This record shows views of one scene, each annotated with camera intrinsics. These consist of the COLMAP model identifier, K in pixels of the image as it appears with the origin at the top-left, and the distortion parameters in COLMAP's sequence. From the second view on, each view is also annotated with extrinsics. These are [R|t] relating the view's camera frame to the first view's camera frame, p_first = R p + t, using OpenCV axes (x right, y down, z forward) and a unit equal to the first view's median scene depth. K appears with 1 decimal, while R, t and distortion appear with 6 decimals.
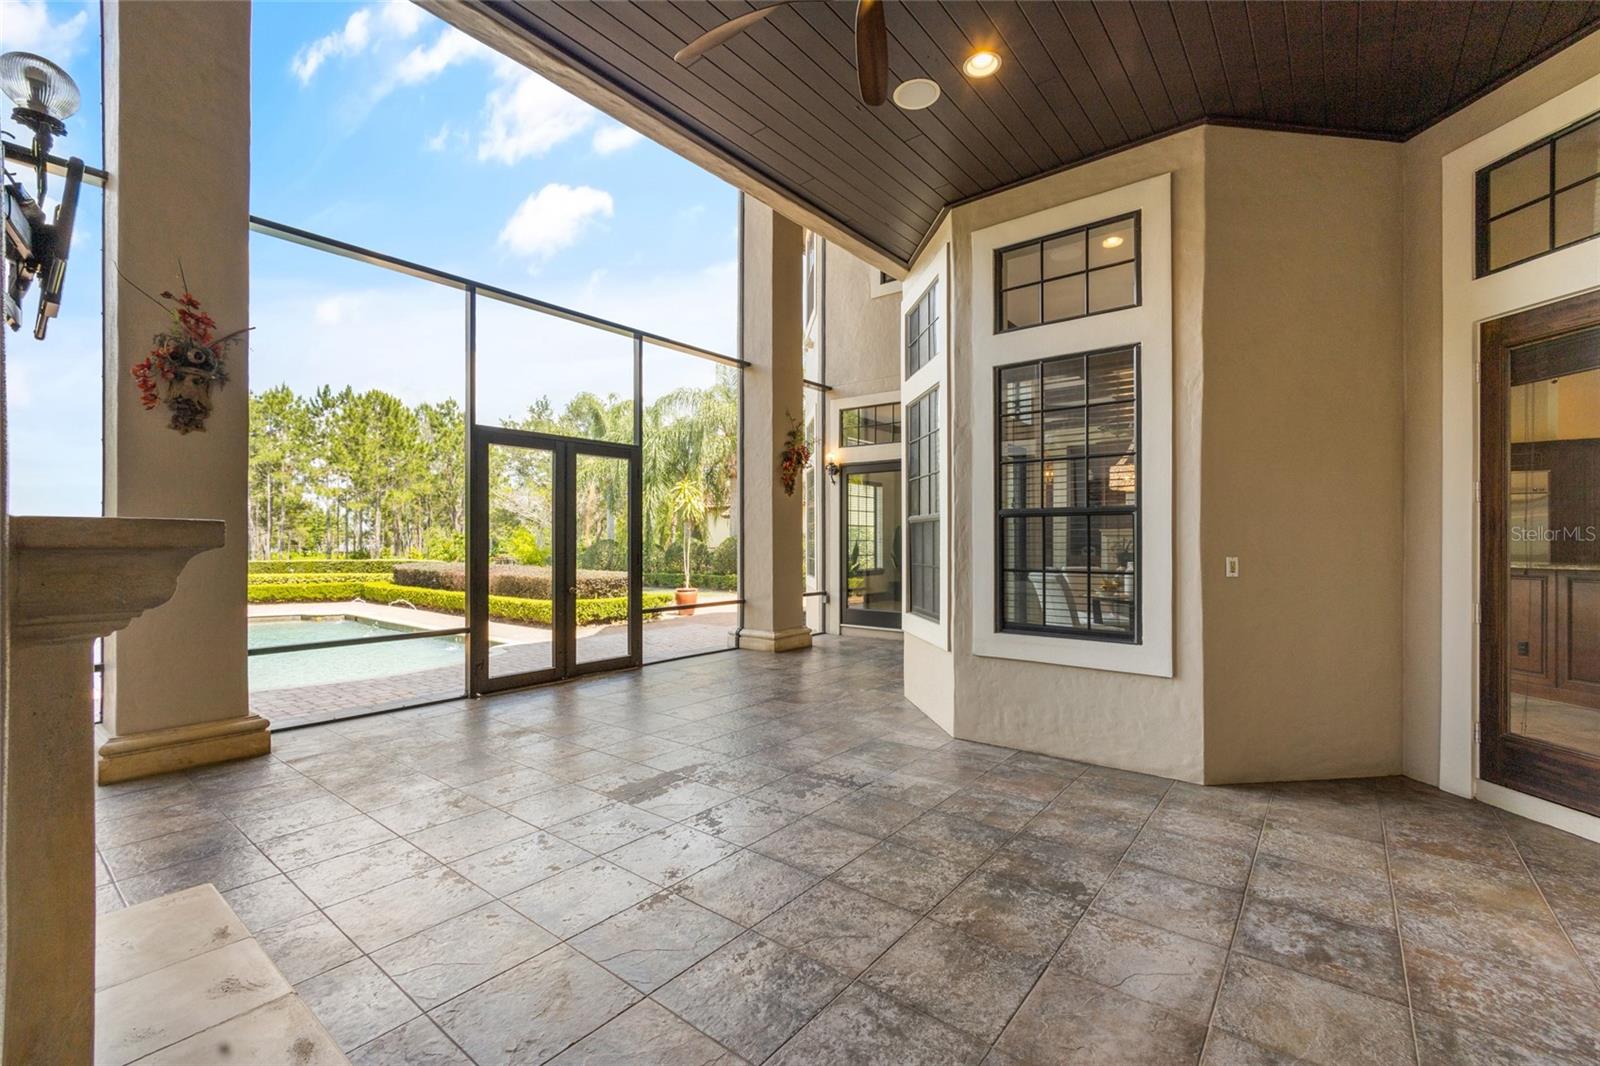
lens RADIAL K [[678.0, 0, 803.8], [0, 678.0, 532.7], [0, 0, 1]] dist [-0.003723, -0.000200]
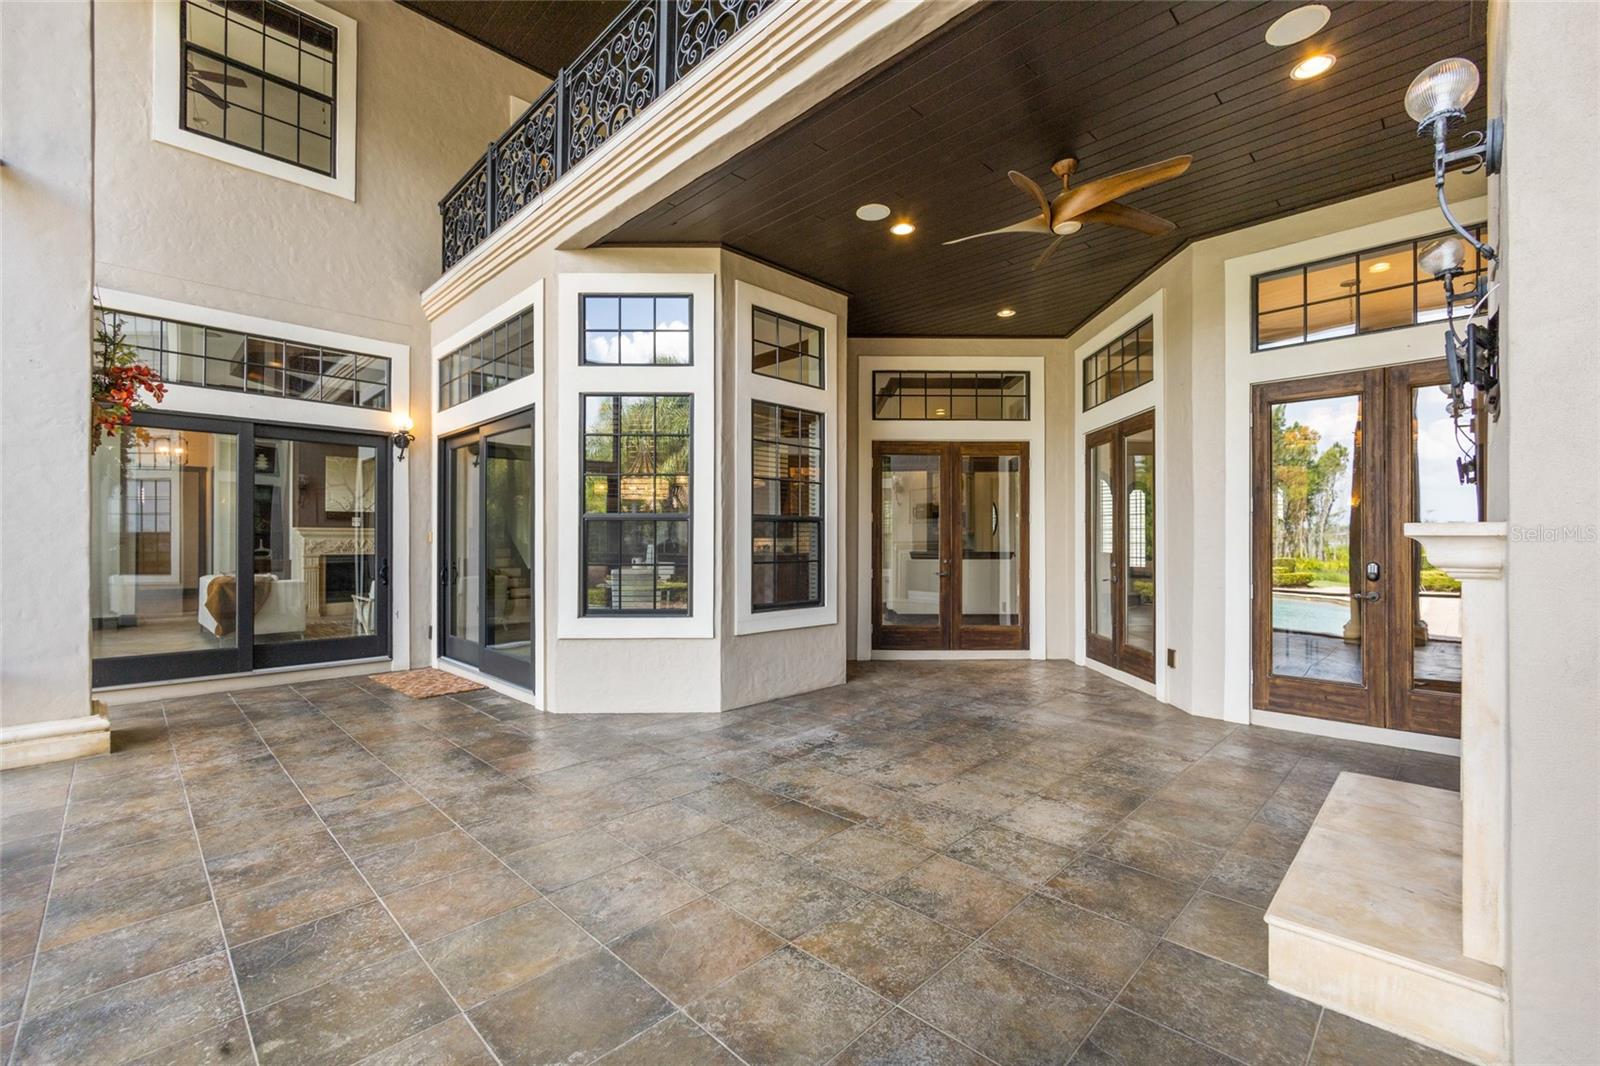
lens RADIAL K [[678.0, 0, 803.8], [0, 678.0, 532.7], [0, 0, 1]] dist [-0.003723, -0.000200]
pose [[0.115363, 0.007541, 0.993295, -1.096933], [-0.009407, 0.999935, -0.006499, 0.007526], [-0.993279, -0.008594, 0.115426, 0.890624]]
